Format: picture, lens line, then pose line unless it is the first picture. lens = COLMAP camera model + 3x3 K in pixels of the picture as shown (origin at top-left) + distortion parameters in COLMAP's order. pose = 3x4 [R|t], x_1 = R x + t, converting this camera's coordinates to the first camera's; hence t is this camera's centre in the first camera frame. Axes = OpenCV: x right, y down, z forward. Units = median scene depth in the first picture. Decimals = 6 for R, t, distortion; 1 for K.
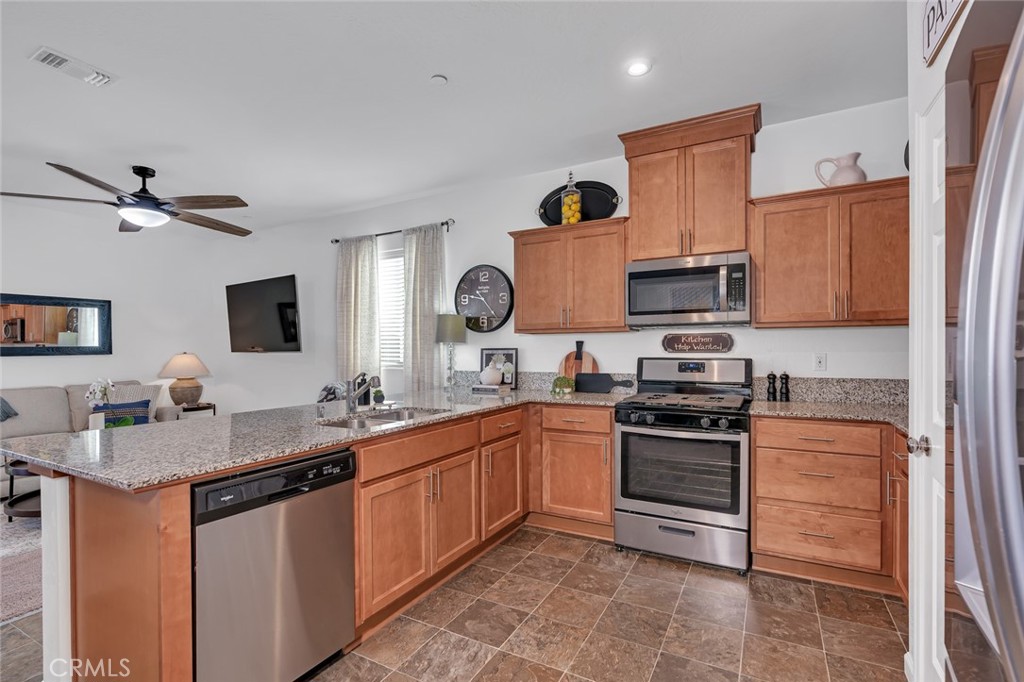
lens RADIAL K [[467.5, 0, 515.0], [0, 467.5, 351.9], [0, 0, 1]] dist [-0.001824, 0.000333]
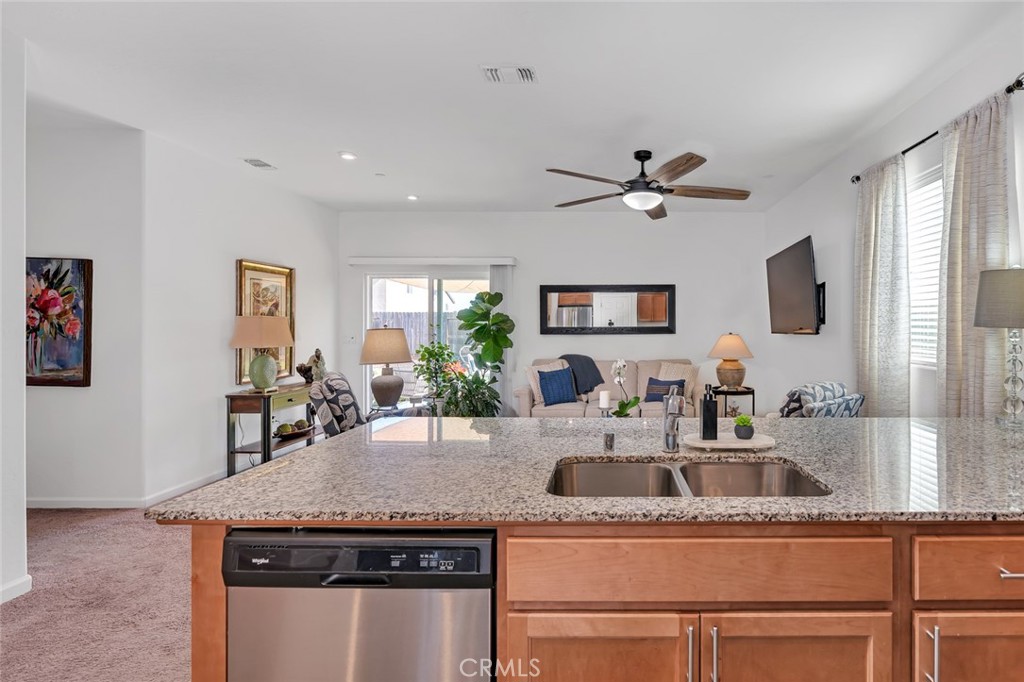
lens RADIAL K [[500.2, 0, 609.8], [0, 500.2, 325.3], [0, 0, 1]] dist [-0.004856, -0.000264]
pose [[0.487505, 0.006571, -0.873095, 0.138930], [-0.010005, 0.999948, 0.001940, -0.024589], [0.873063, 0.007789, 0.487546, 0.495978]]
